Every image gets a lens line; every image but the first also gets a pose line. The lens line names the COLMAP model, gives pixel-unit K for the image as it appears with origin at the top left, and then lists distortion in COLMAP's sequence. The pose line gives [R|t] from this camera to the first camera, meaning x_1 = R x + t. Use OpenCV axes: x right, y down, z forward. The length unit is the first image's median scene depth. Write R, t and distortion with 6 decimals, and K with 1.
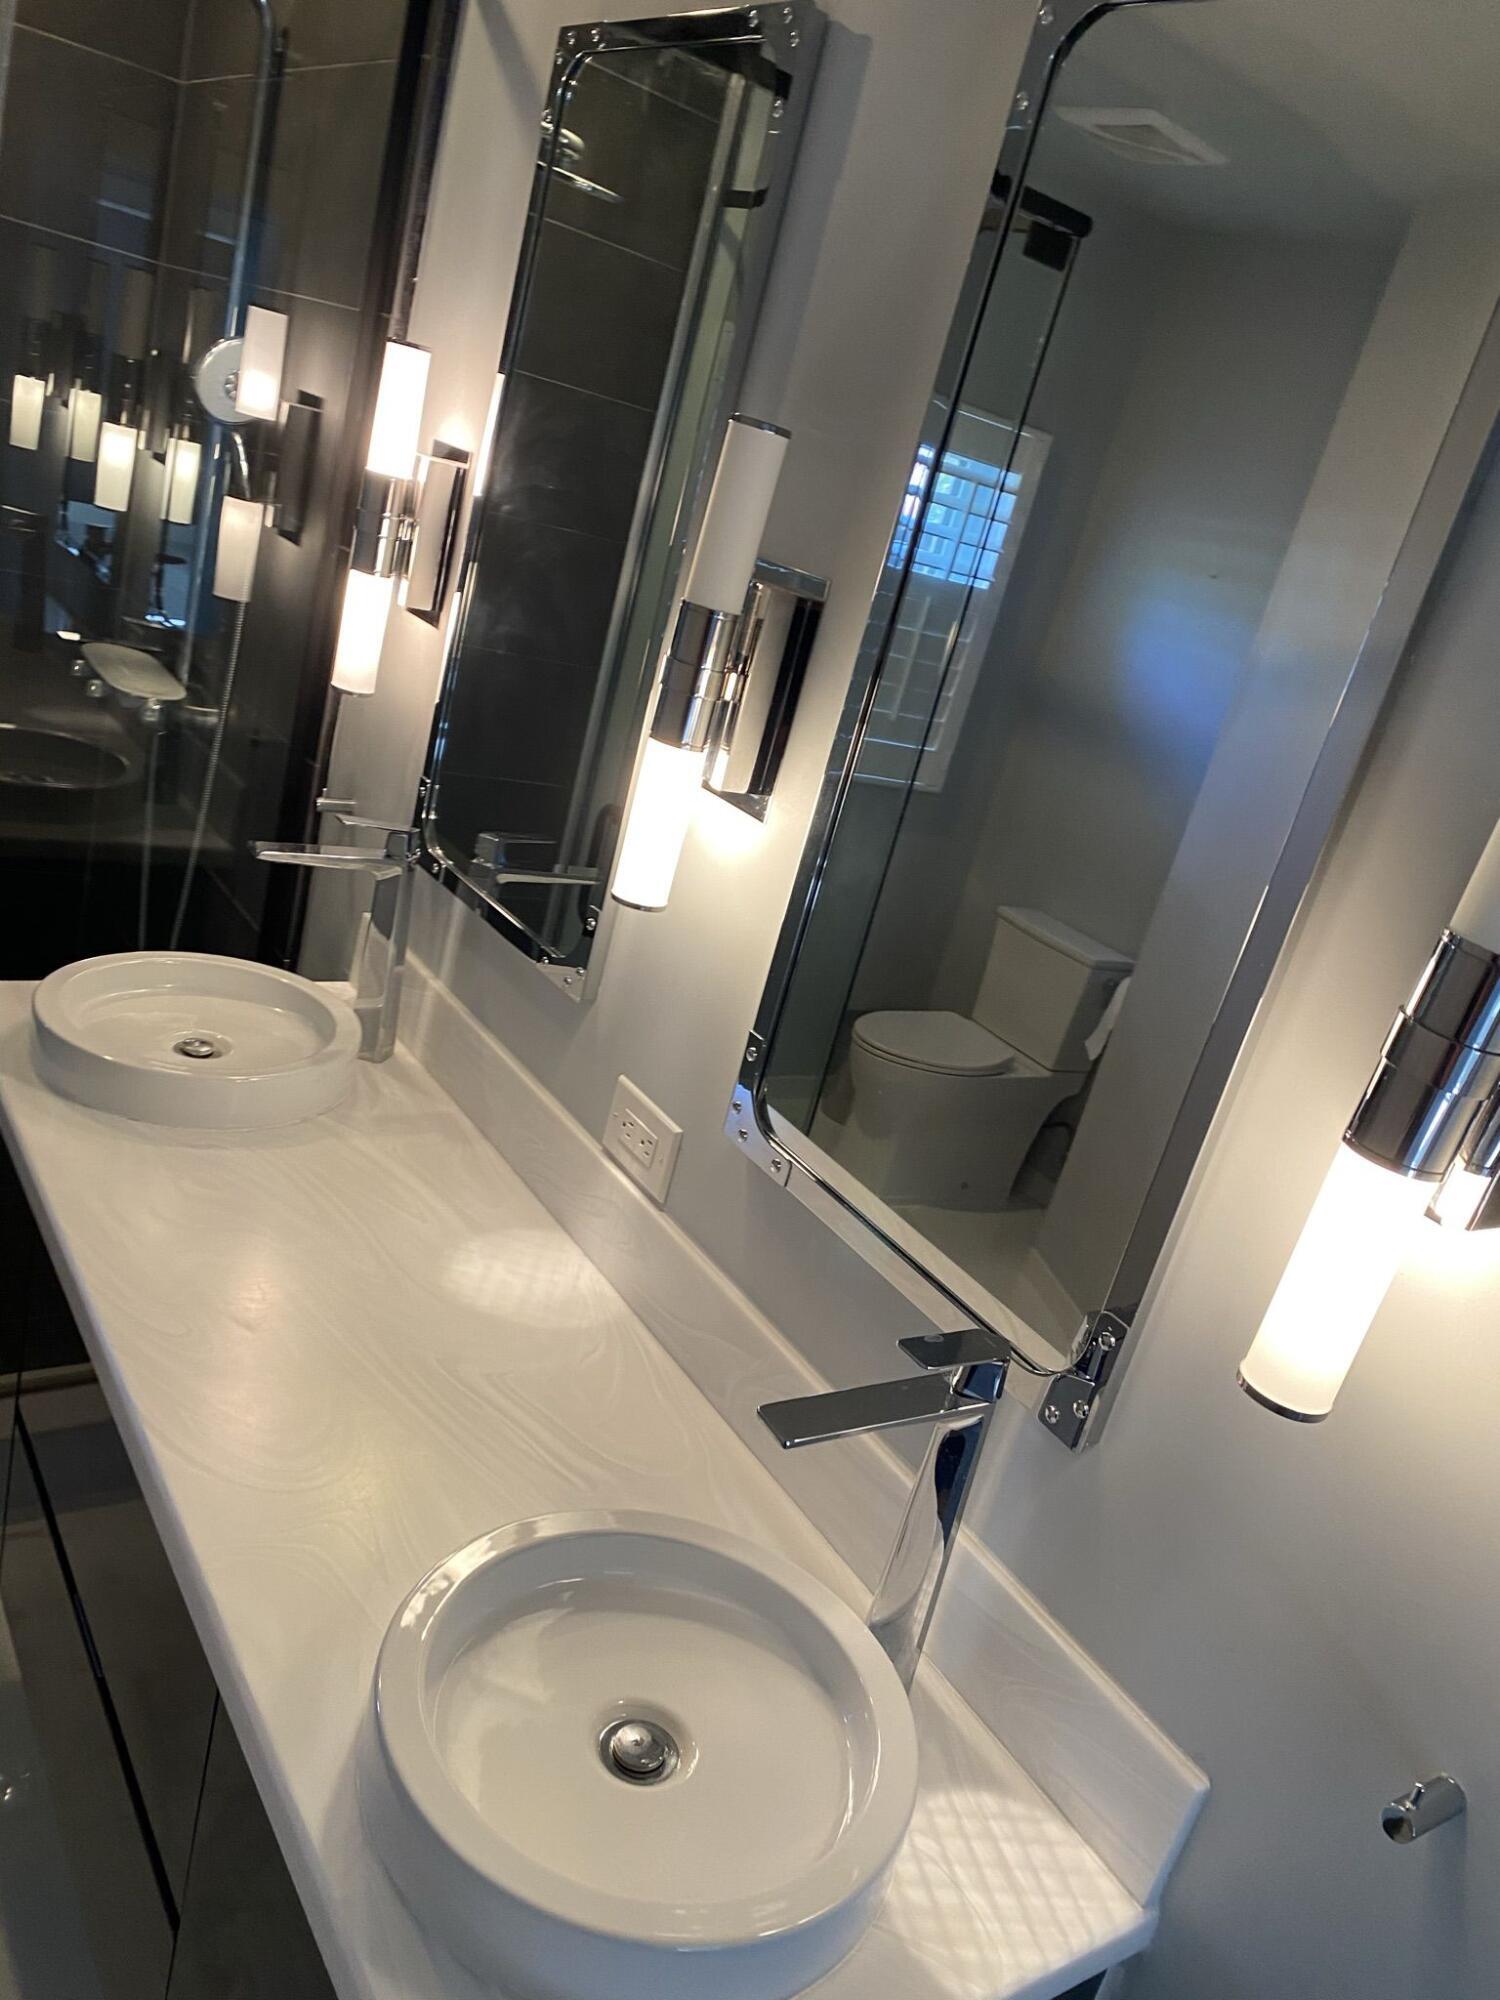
lens RADIAL K [[1534.3, 0, 750.0], [0, 1534.3, 1000.0], [0, 0, 1]] dist [0.042146, -0.038025]
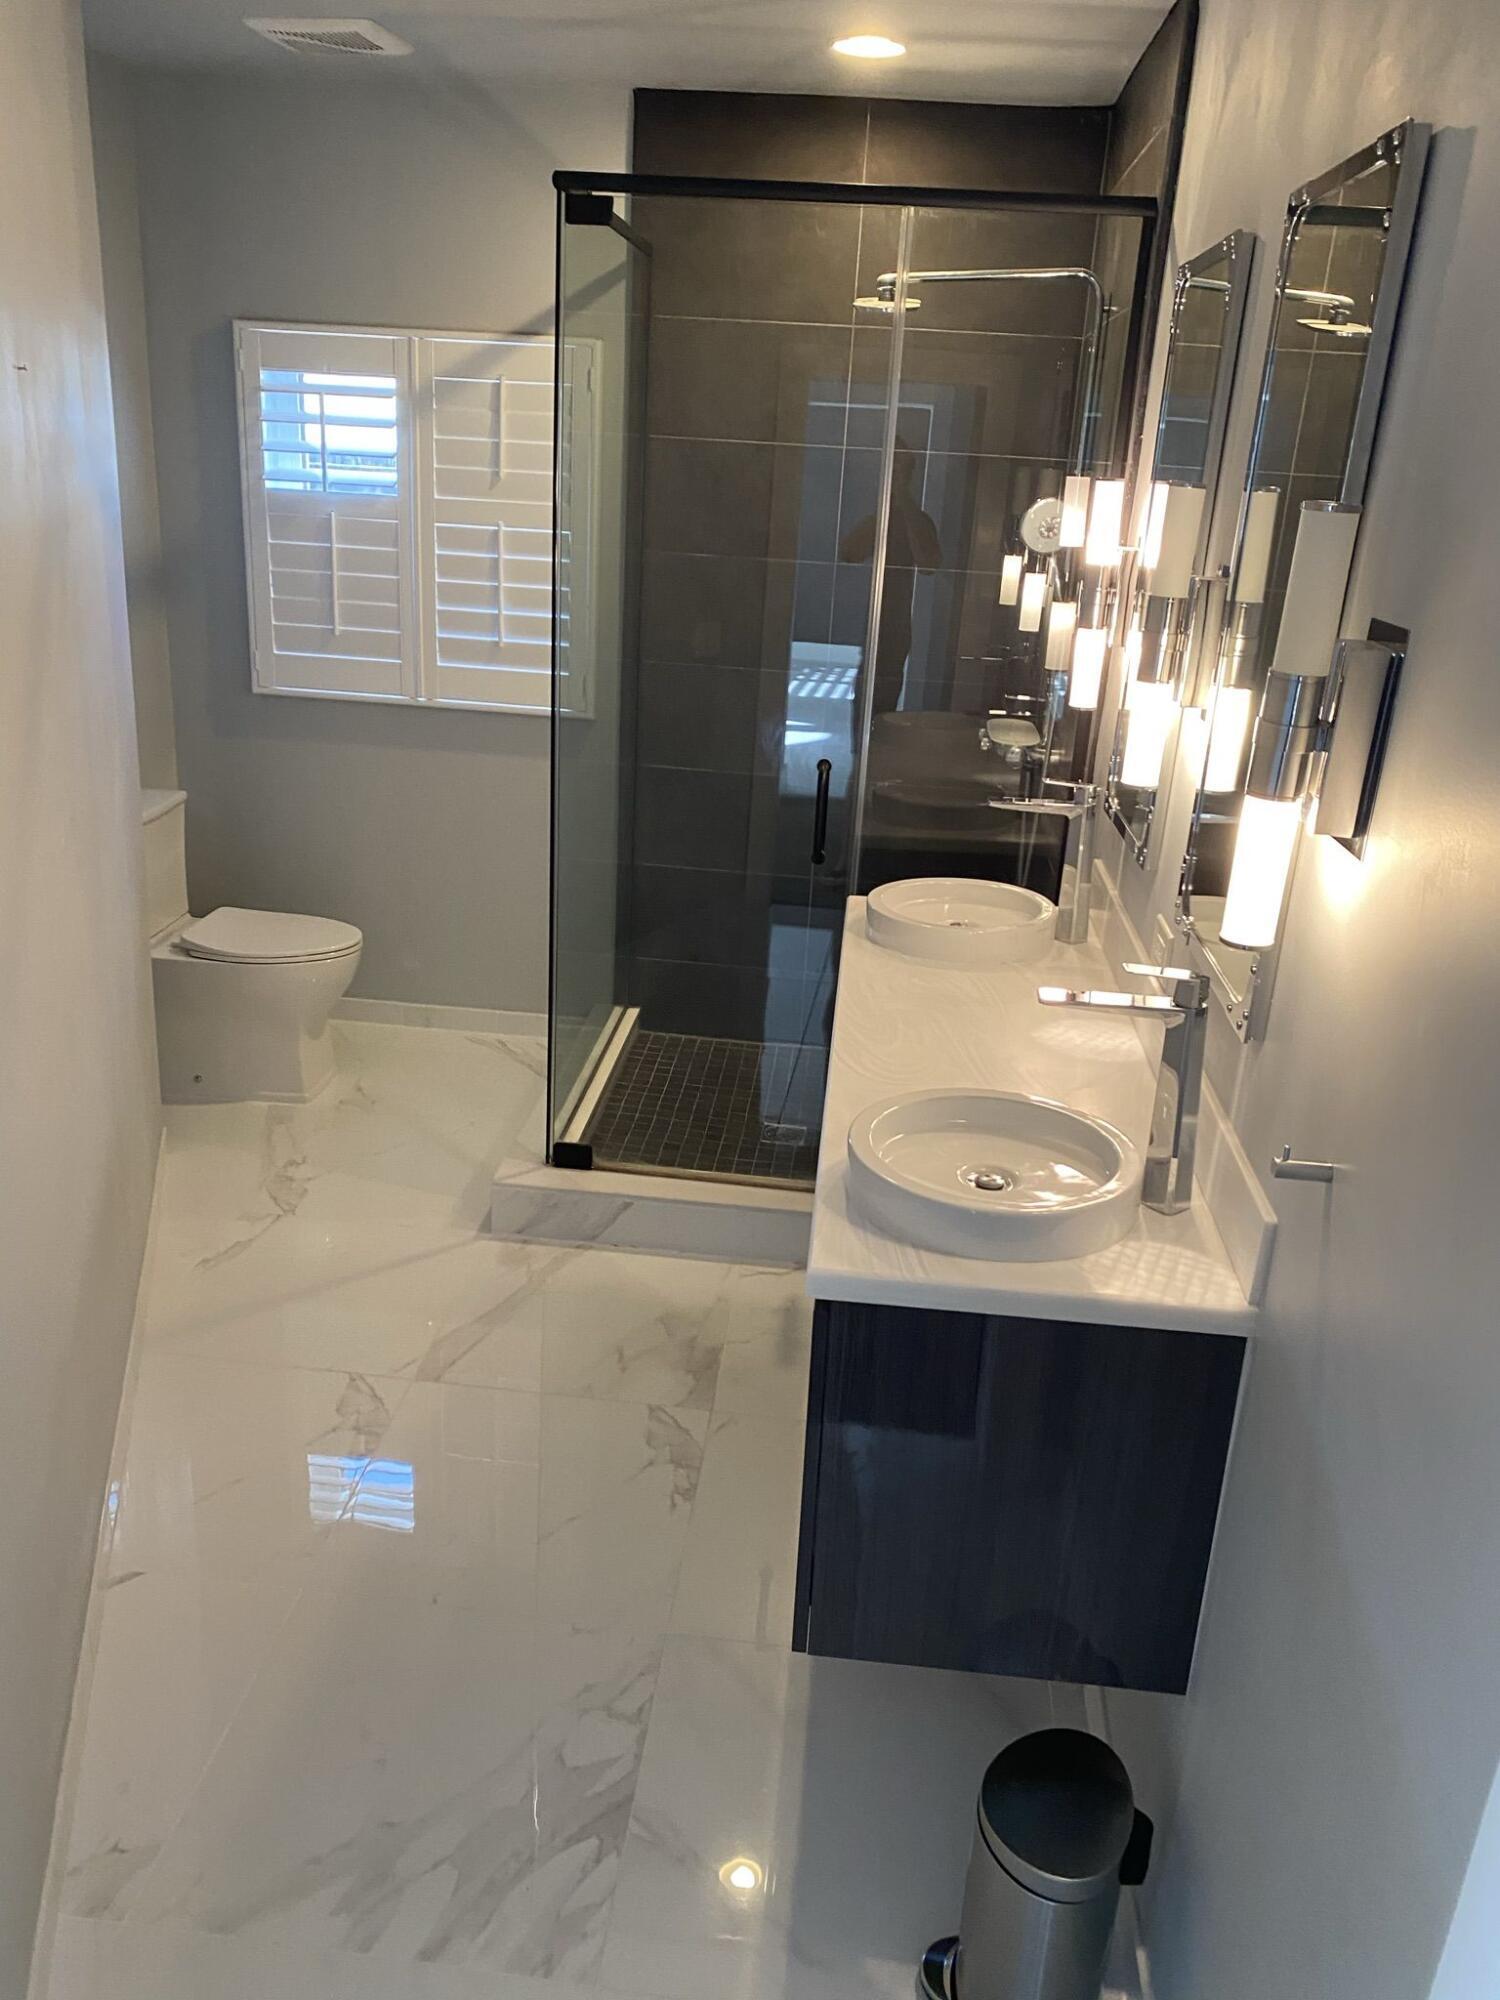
lens RADIAL K [[1534.3, 0, 750.0], [0, 1534.3, 1000.0], [0, 0, 1]] dist [0.042146, -0.038025]
pose [[0.769088, 0.025875, -0.638618, 0.488388], [-0.092094, 0.993240, -0.070666, 0.233646], [0.632473, 0.113161, 0.766272, -0.354300]]
